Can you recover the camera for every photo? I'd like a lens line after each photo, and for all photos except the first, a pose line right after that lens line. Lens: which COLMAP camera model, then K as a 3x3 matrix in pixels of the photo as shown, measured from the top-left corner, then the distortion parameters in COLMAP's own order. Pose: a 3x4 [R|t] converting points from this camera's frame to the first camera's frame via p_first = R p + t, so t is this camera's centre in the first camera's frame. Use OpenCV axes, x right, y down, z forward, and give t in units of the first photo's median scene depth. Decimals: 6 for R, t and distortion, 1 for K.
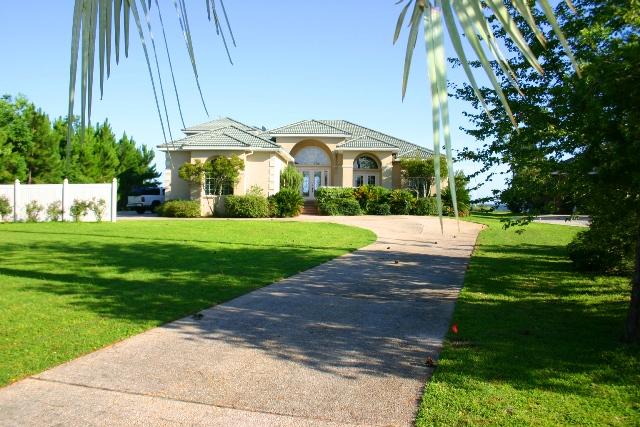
lens RADIAL K [[526.0, 0, 320.0], [0, 526.0, 213.5], [0, 0, 1]] dist [-0.126869, -0.001781]
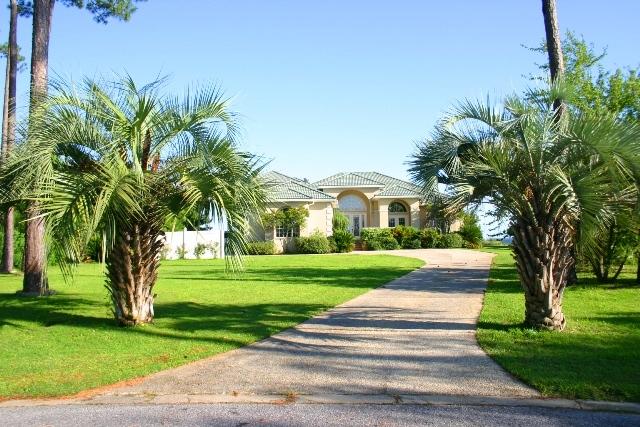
lens RADIAL K [[526.0, 0, 320.0], [0, 526.0, 213.5], [0, 0, 1]] dist [-0.126869, -0.001781]
pose [[0.999532, -0.028164, -0.011969, -0.093123], [0.027180, 0.996765, -0.075640, 0.006725], [0.014061, 0.075280, 0.997063, -0.271536]]
